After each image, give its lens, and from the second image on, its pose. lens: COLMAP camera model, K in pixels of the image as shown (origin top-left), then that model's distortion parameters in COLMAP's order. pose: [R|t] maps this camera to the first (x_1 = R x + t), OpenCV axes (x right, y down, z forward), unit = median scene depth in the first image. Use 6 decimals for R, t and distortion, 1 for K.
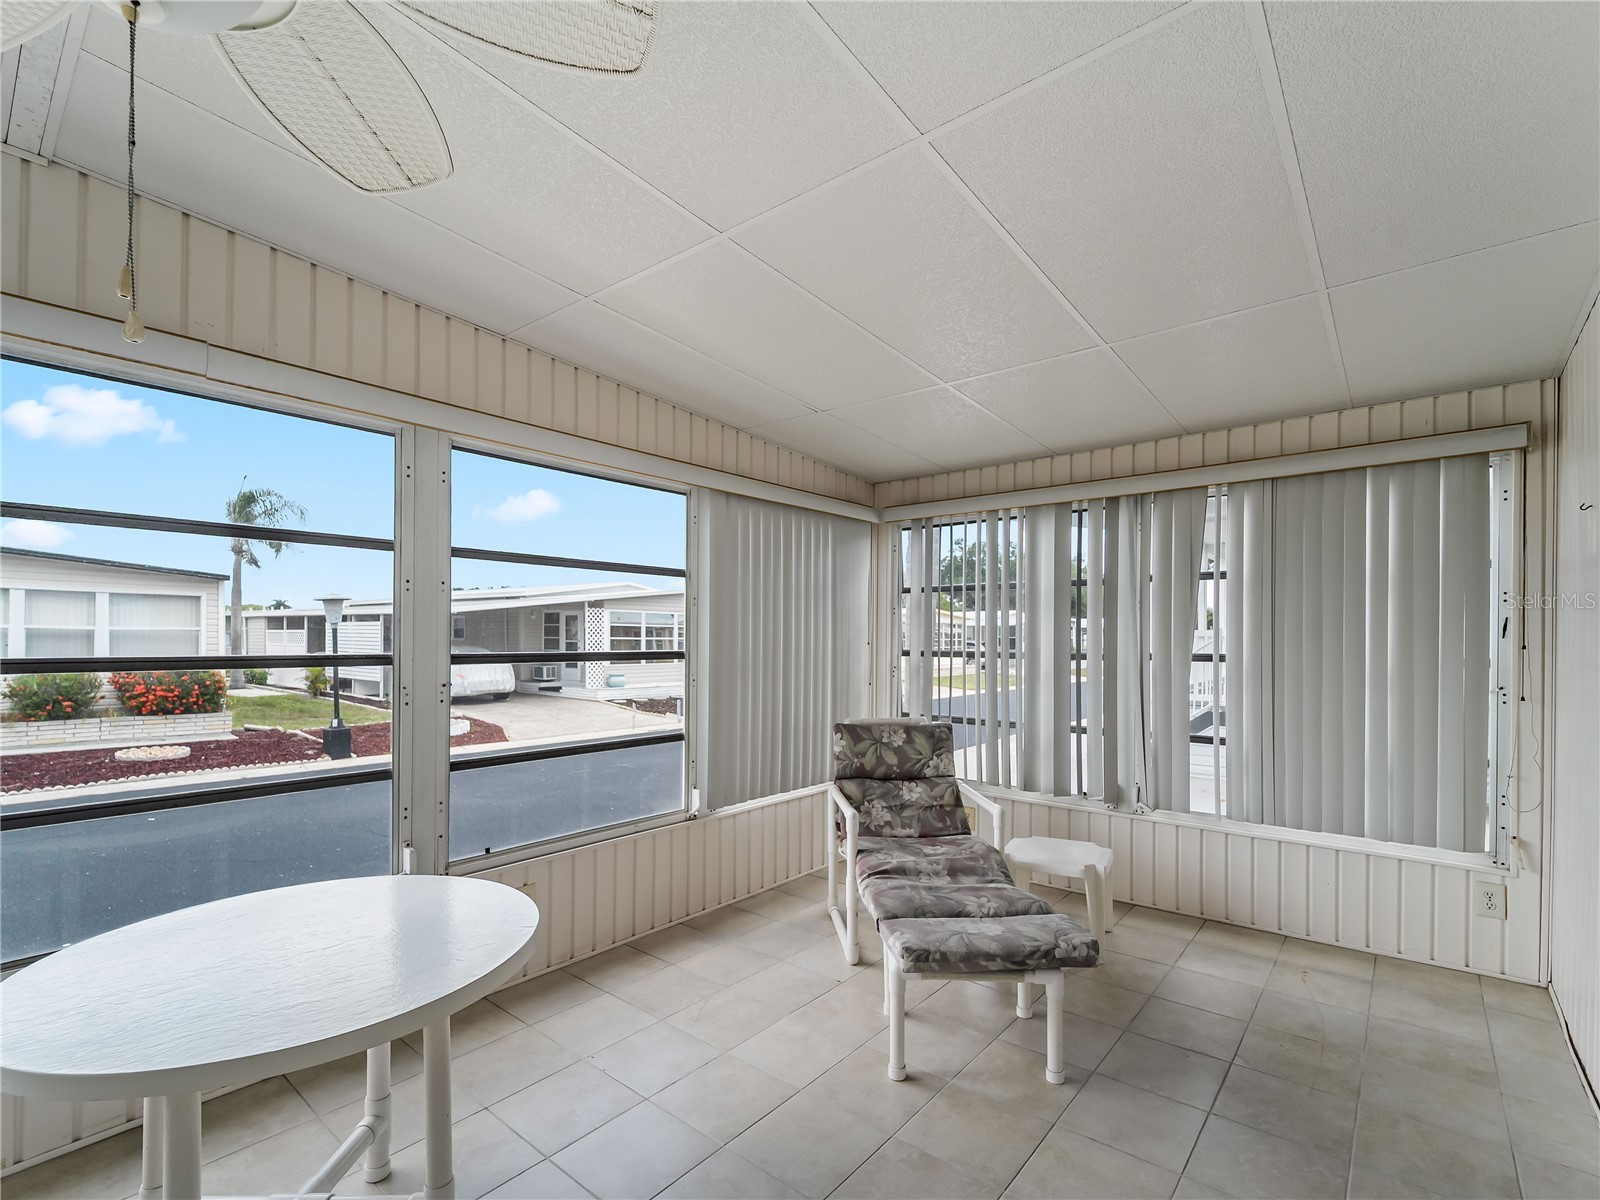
lens RADIAL K [[735.6, 0, 804.0], [0, 735.6, 642.1], [0, 0, 1]] dist [-0.003578, -0.002390]
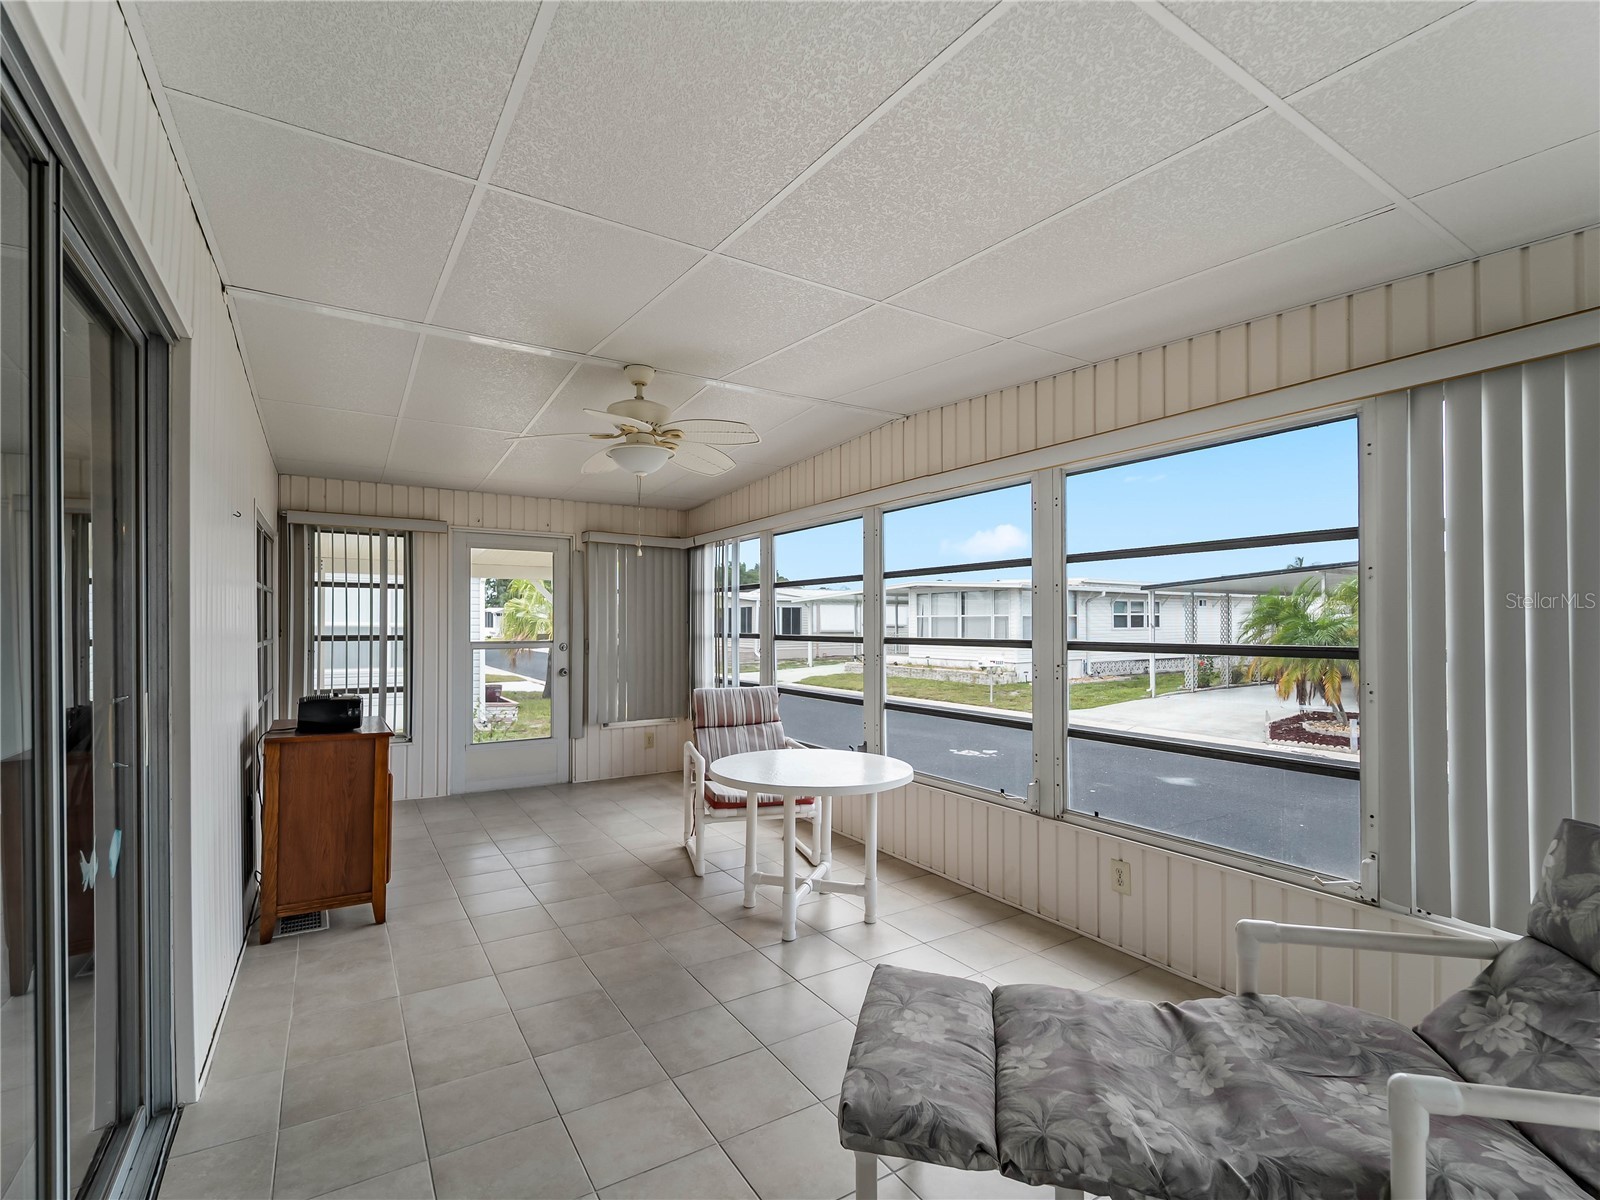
lens RADIAL K [[735.6, 0, 813.0], [0, 735.6, 627.6], [0, 0, 1]] dist [-0.003578, -0.002390]
pose [[-0.299590, -0.007018, -0.954042, 0.644459], [-0.010740, 0.999934, -0.003983, 0.001898], [0.954008, 0.009053, -0.299646, 0.744247]]
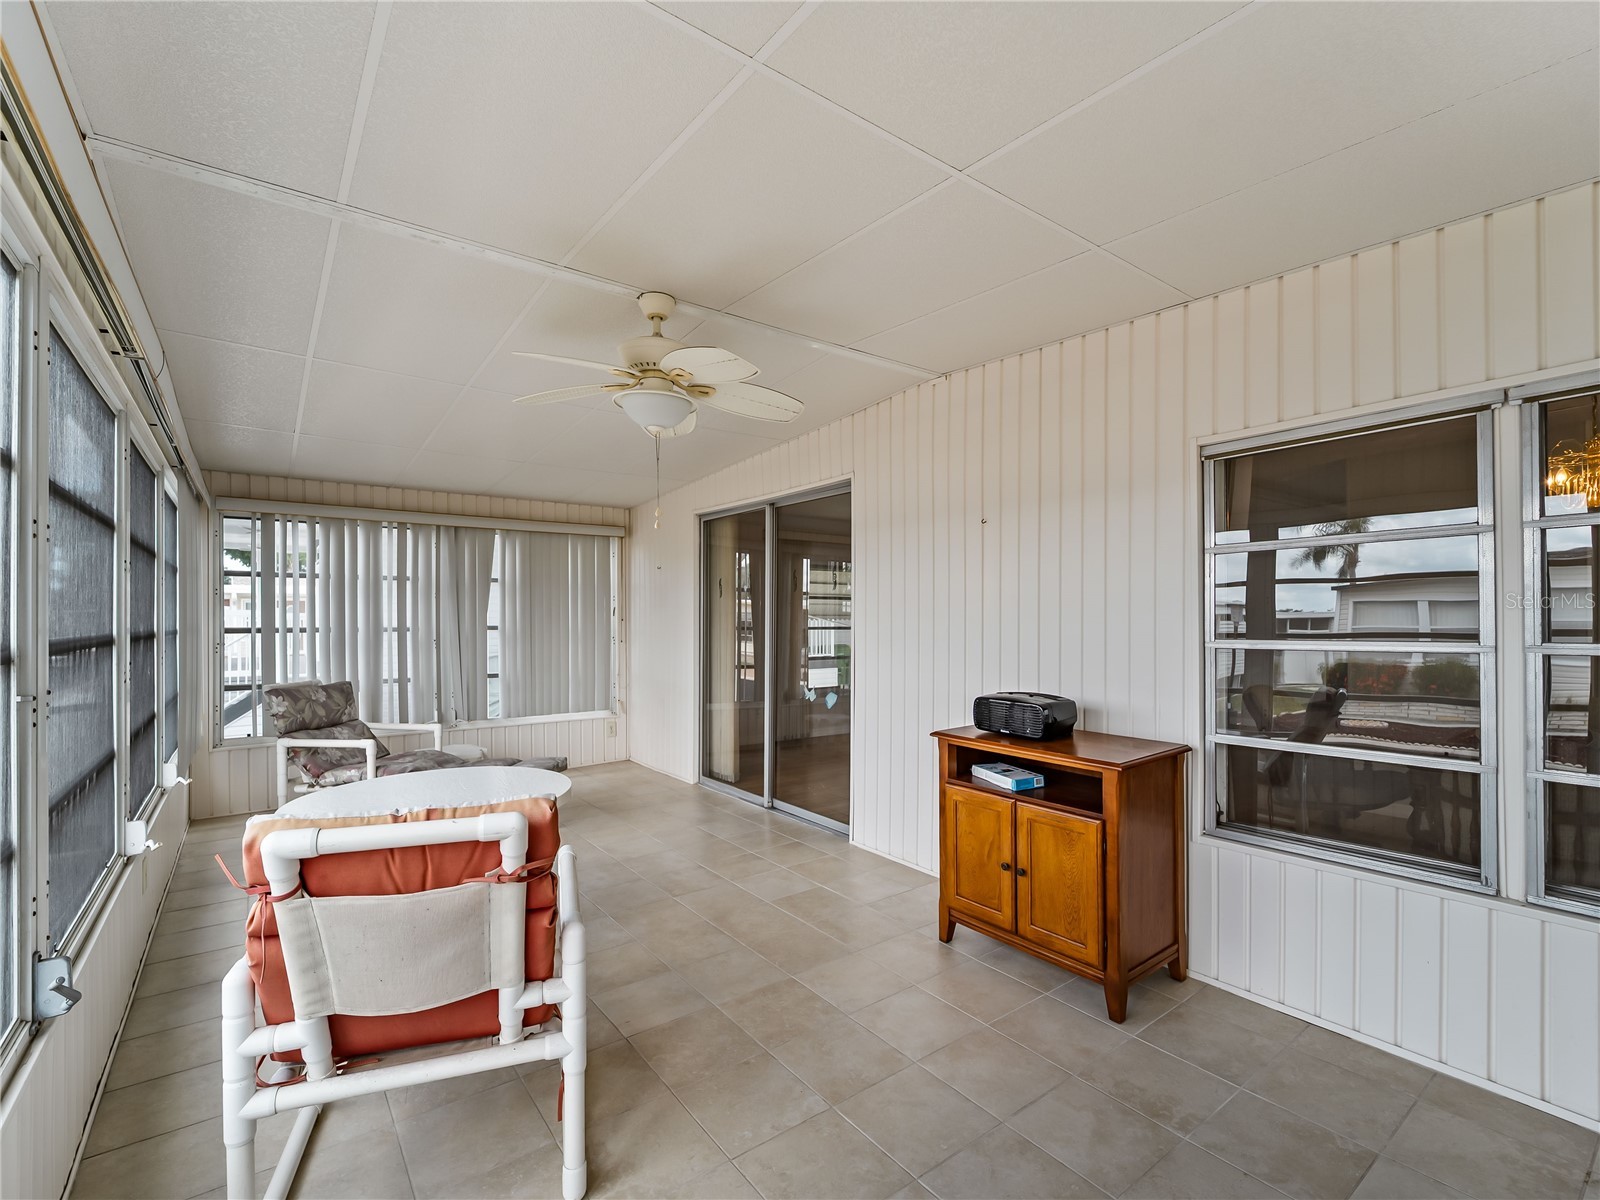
lens RADIAL K [[735.6, 0, 817.9], [0, 735.6, 622.2], [0, 0, 1]] dist [-0.003578, -0.002390]
pose [[0.217505, -0.009275, 0.976015, -0.982022], [0.007931, 0.999939, 0.007735, 0.000982], [-0.976027, 0.006058, 0.217565, -0.120047]]
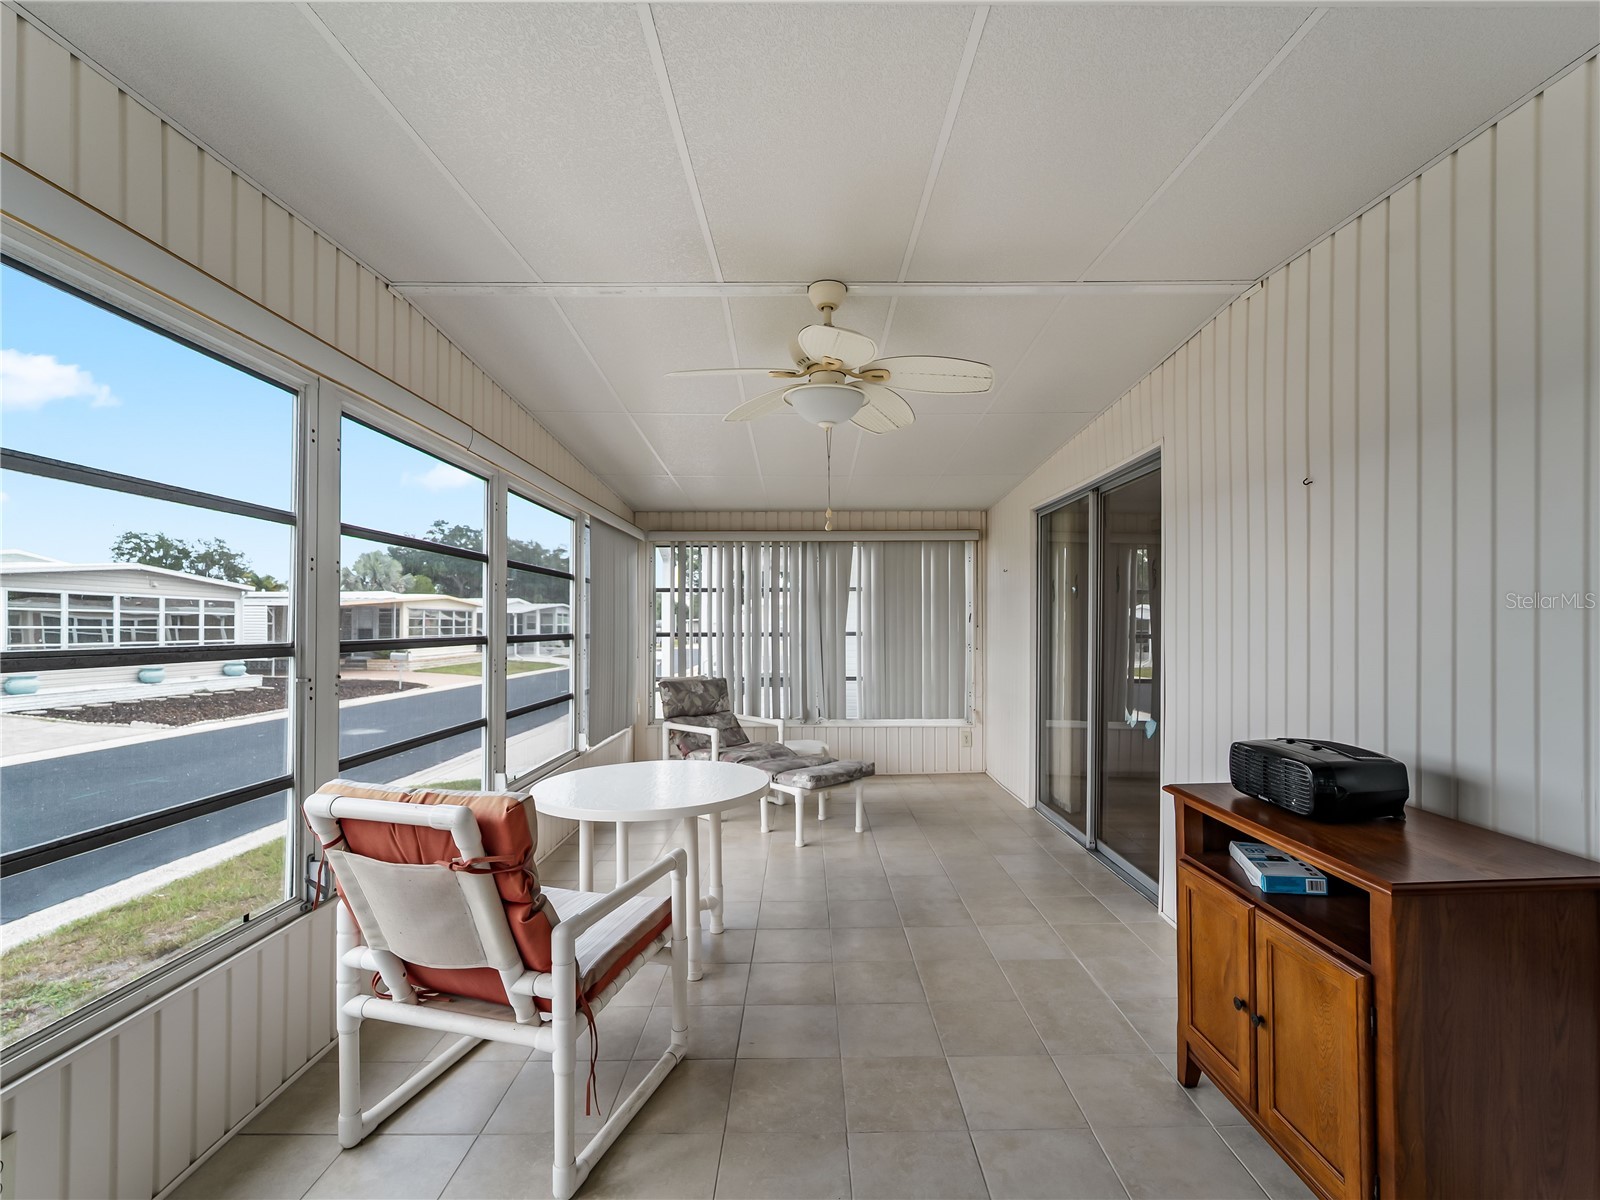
lens RADIAL K [[735.6, 0, 807.4], [0, 735.6, 624.0], [0, 0, 1]] dist [-0.003578, -0.002390]
pose [[0.765085, -0.004597, 0.643913, -0.735756], [0.008614, 0.999958, -0.003095, 0.001988], [-0.643871, 0.007915, 0.765093, -0.344347]]
